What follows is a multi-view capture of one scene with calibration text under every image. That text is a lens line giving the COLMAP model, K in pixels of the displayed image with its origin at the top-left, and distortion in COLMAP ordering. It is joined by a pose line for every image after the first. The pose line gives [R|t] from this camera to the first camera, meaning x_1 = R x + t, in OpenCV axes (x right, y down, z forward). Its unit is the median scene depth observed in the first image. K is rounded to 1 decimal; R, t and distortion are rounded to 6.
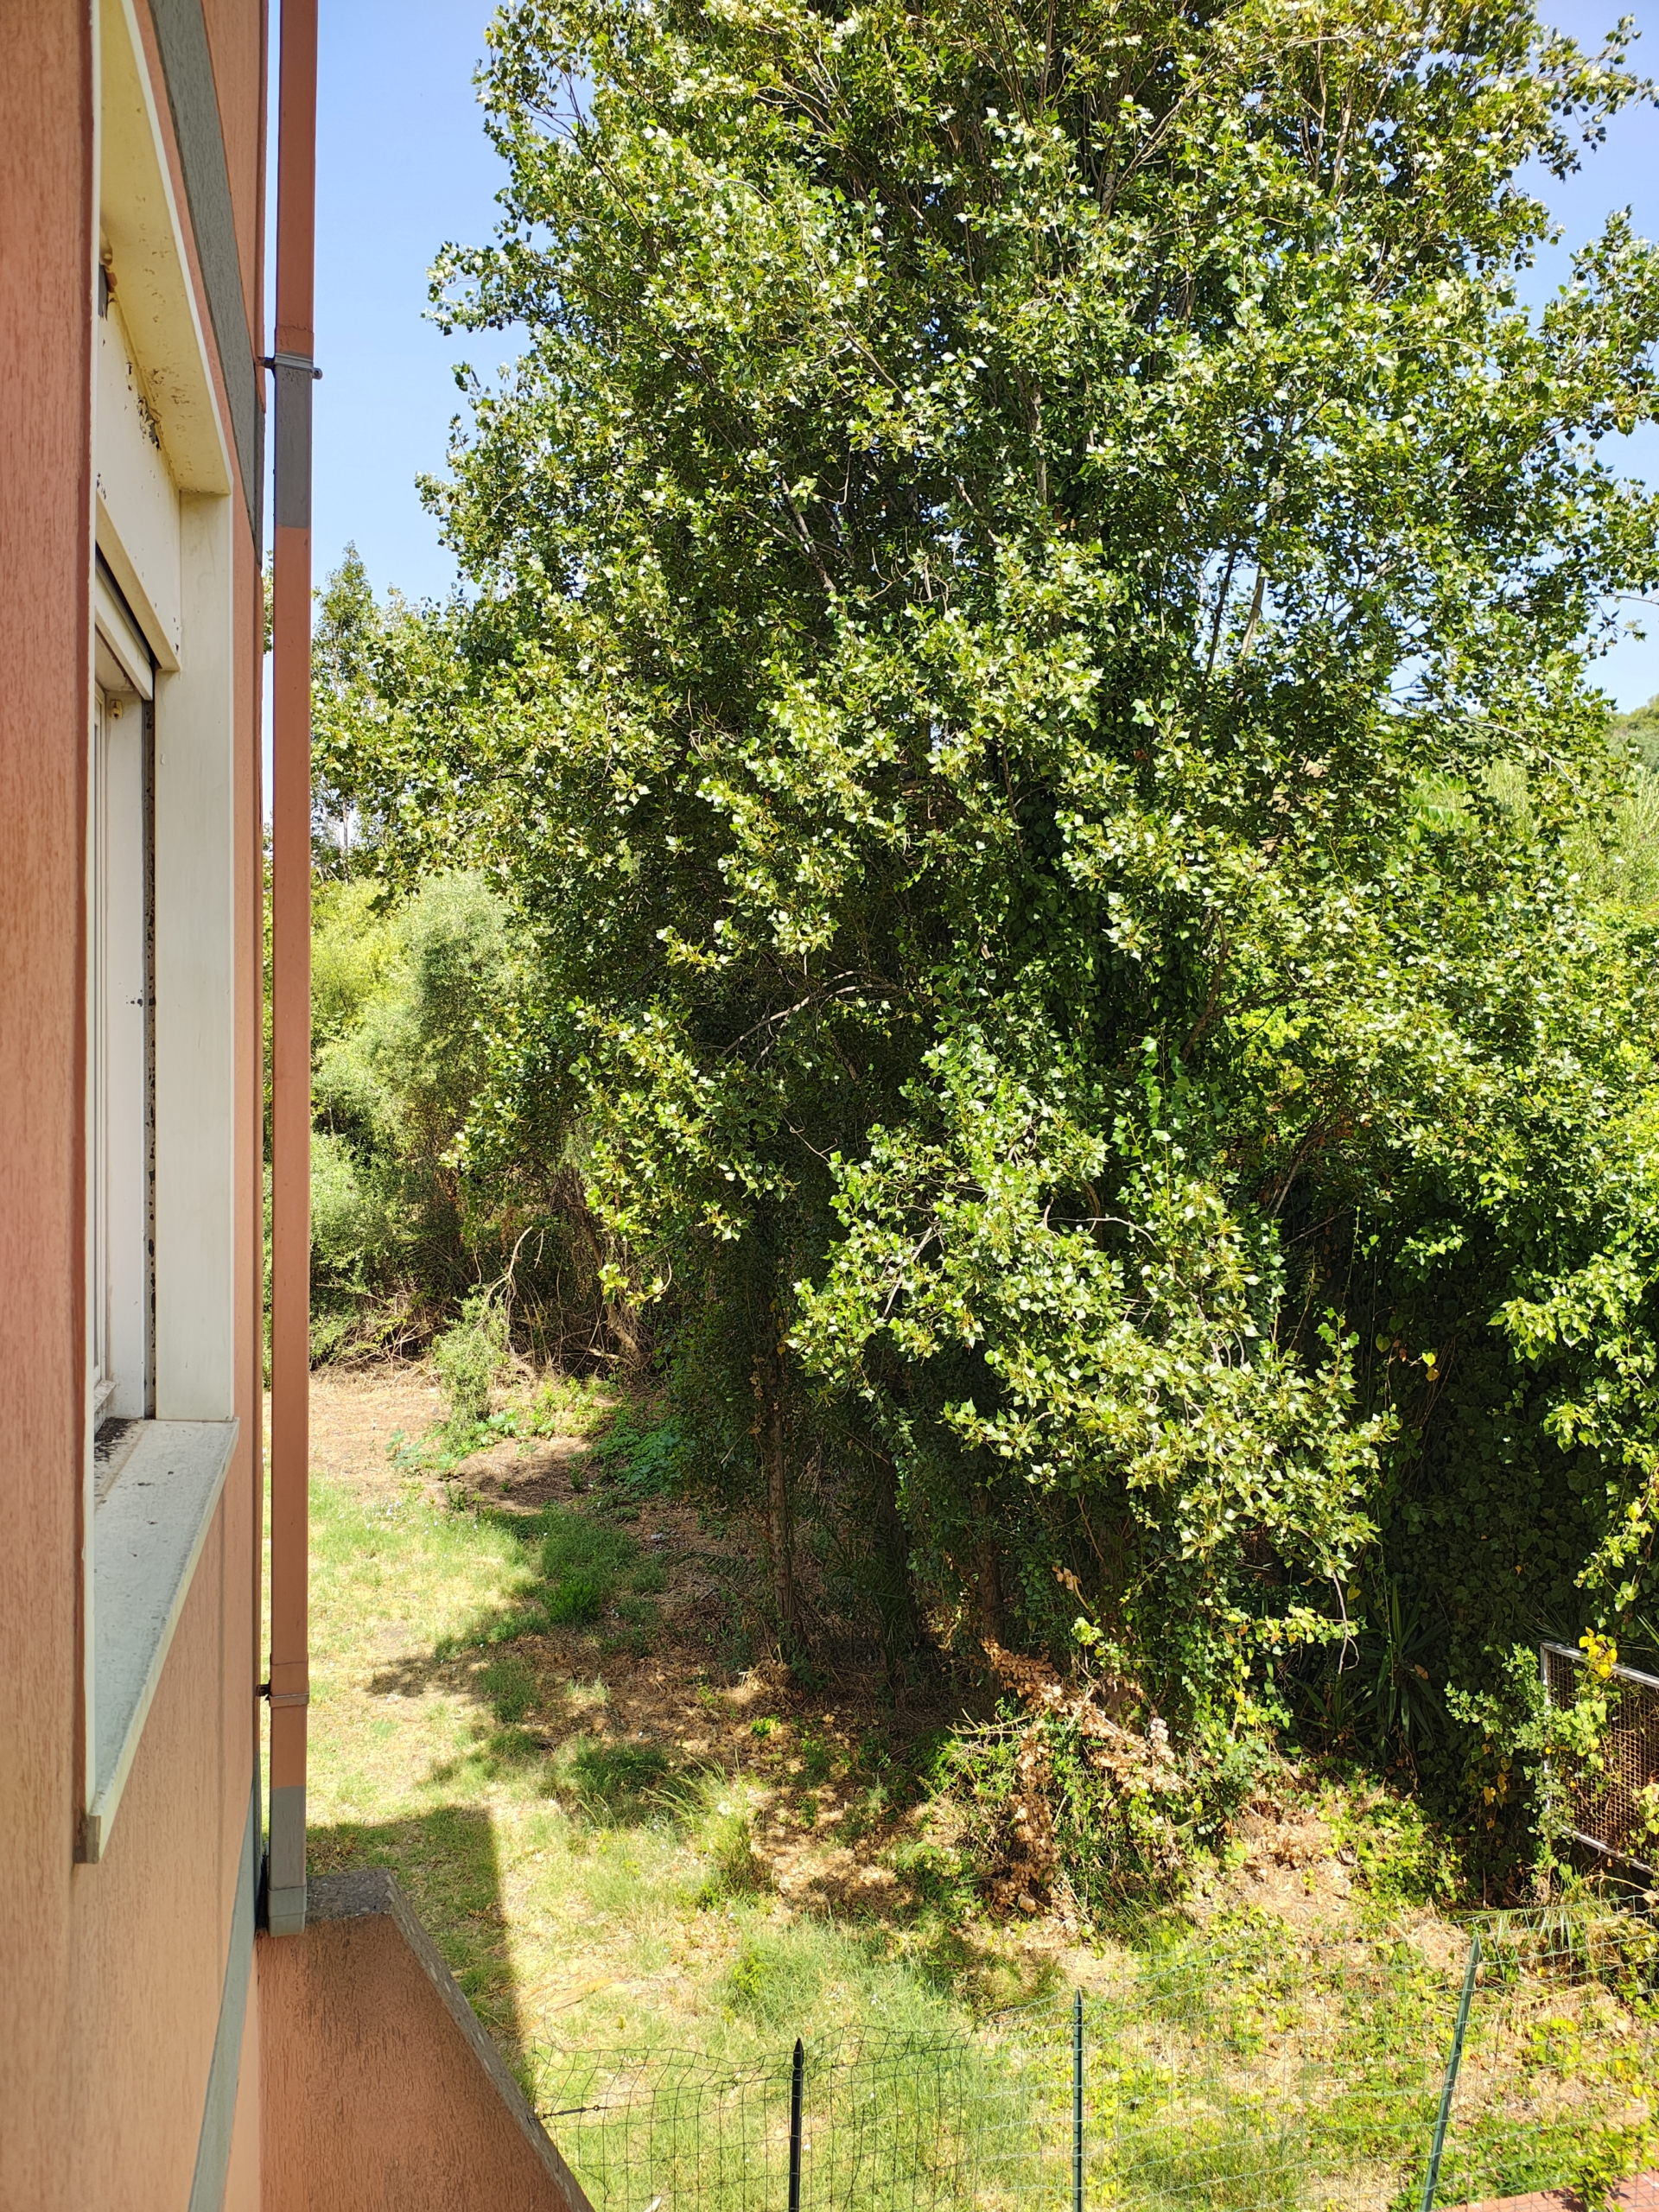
lens RADIAL K [[1648.9, 0, 840.8], [0, 1648.9, 1108.4], [0, 0, 1]] dist [0.040226, -0.092250]
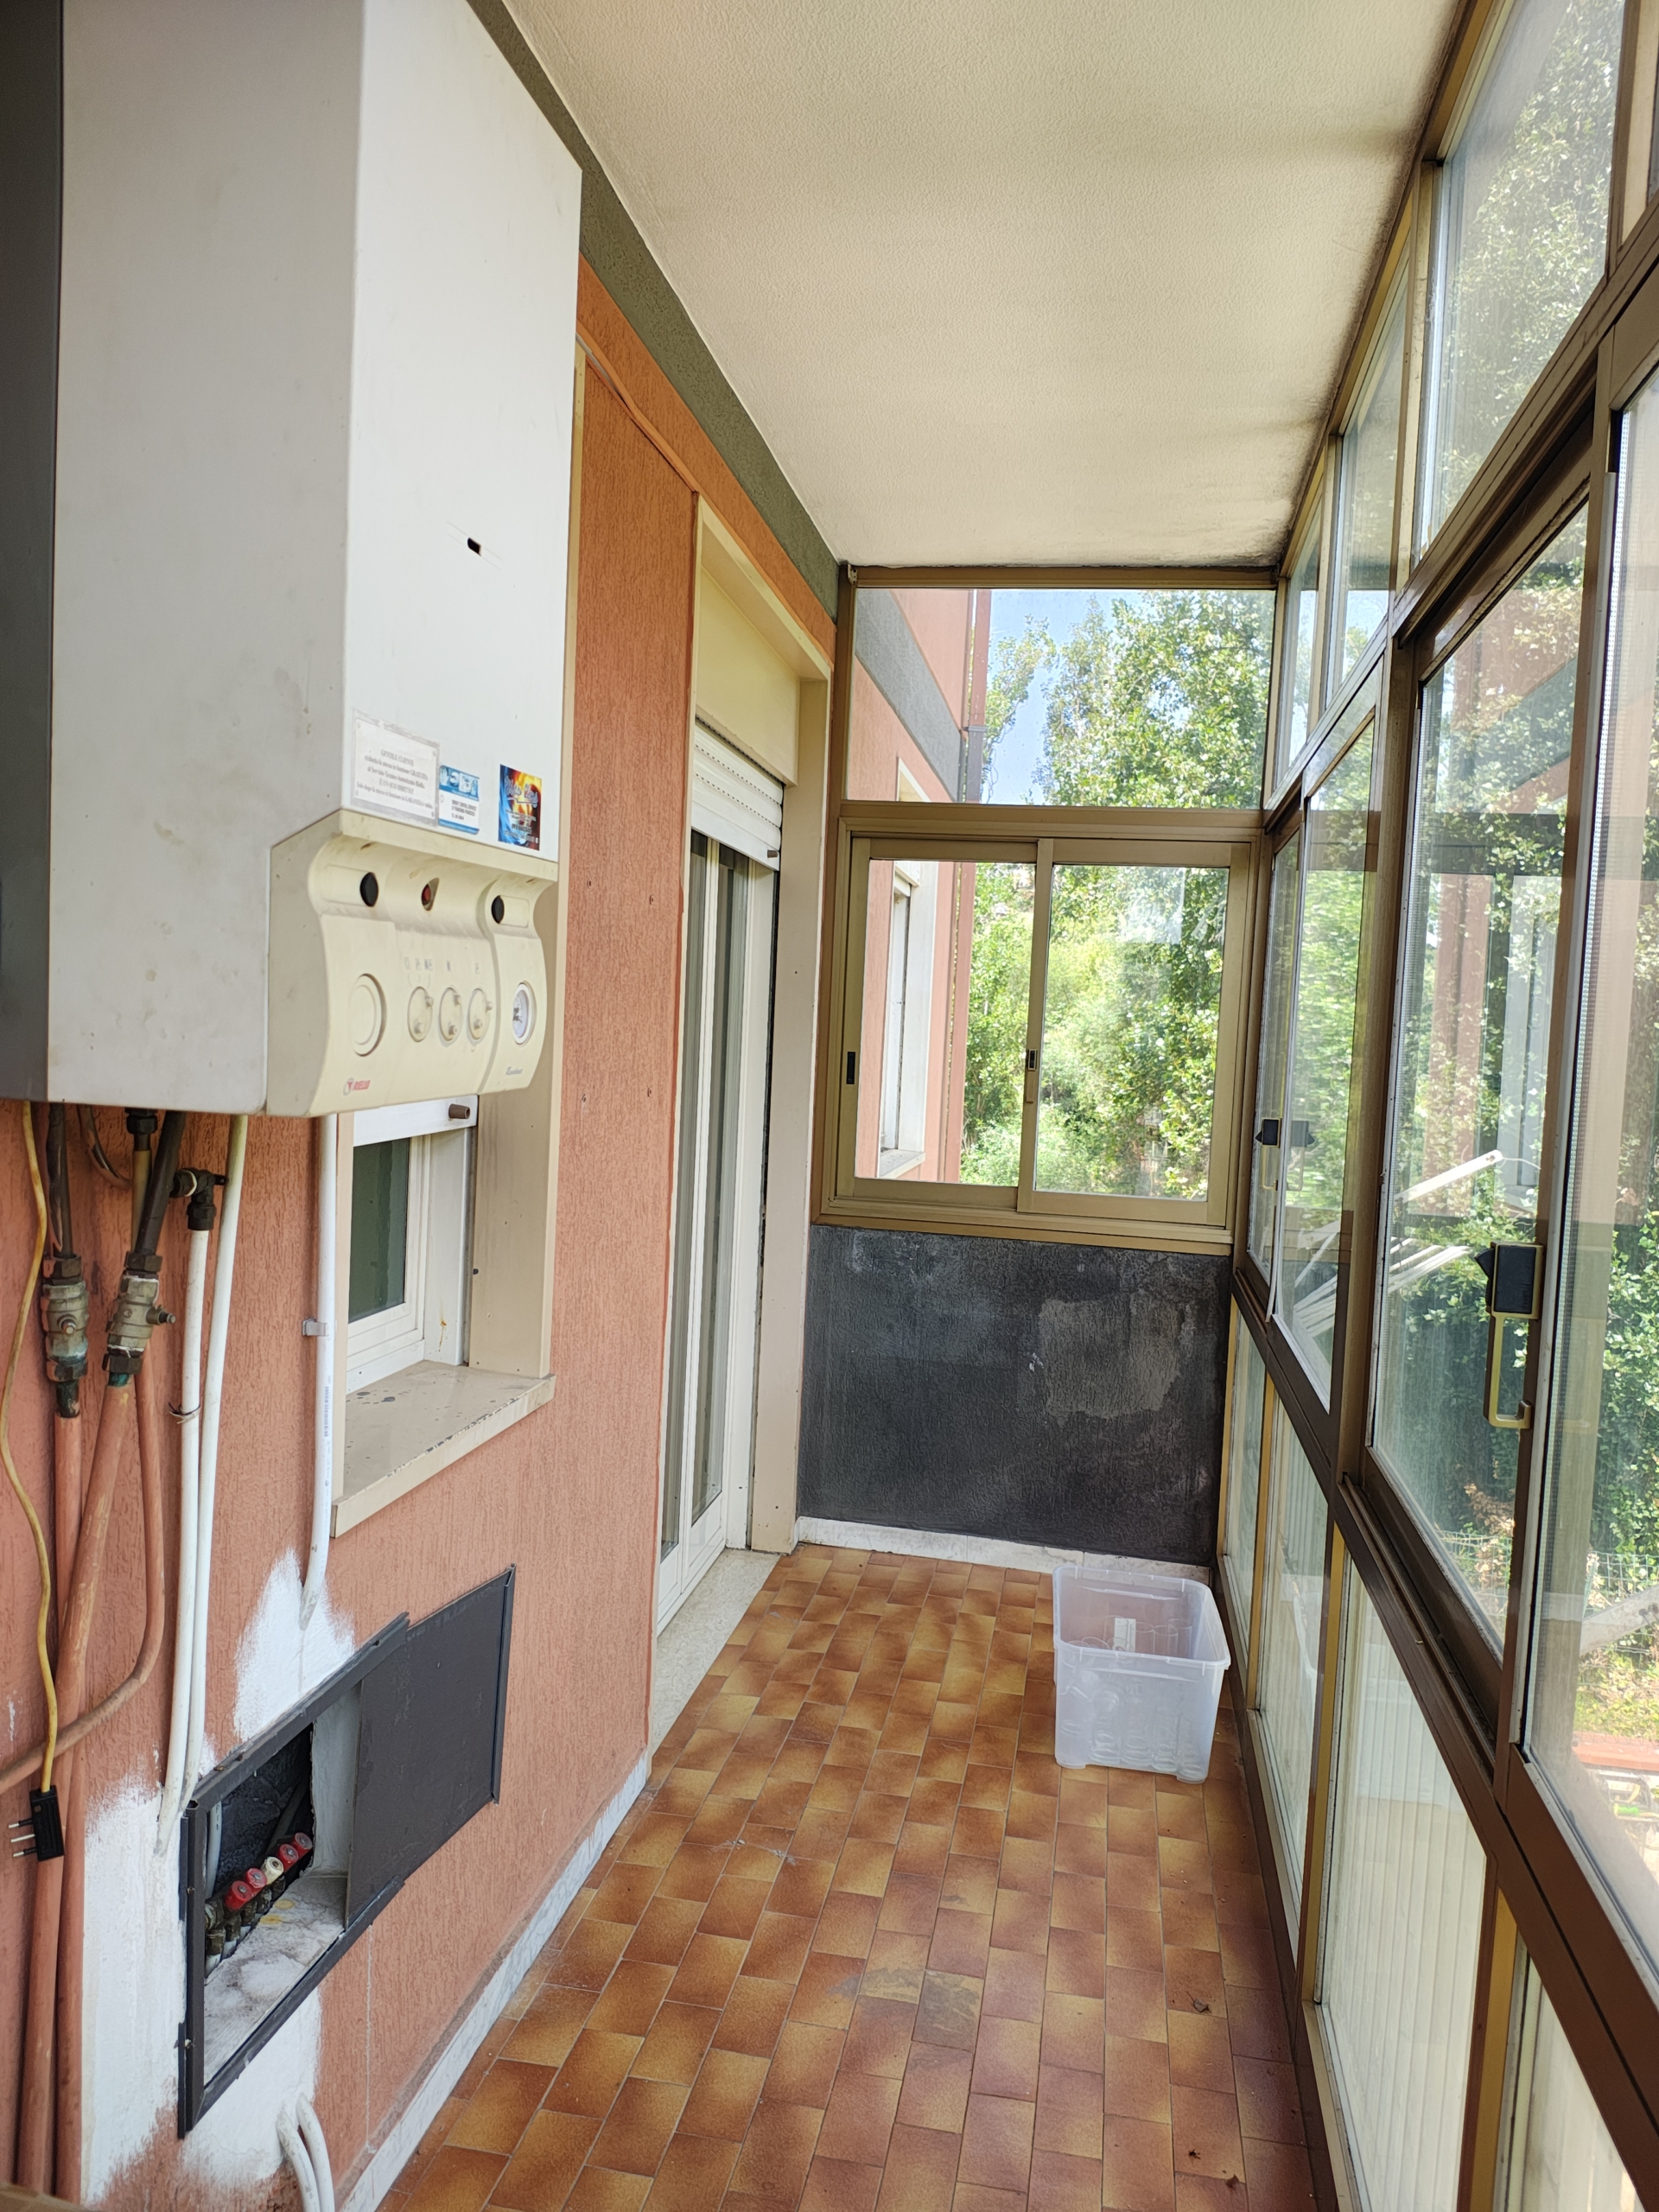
lens RADIAL K [[1648.9, 0, 827.1], [0, 1648.9, 1112.6], [0, 0, 1]] dist [0.040226, -0.092250]
pose [[0.901196, 0.051478, -0.430344, 0.192797], [-0.048082, 0.998667, 0.018771, 0.022309], [0.430737, 0.003776, 0.902470, -0.457547]]
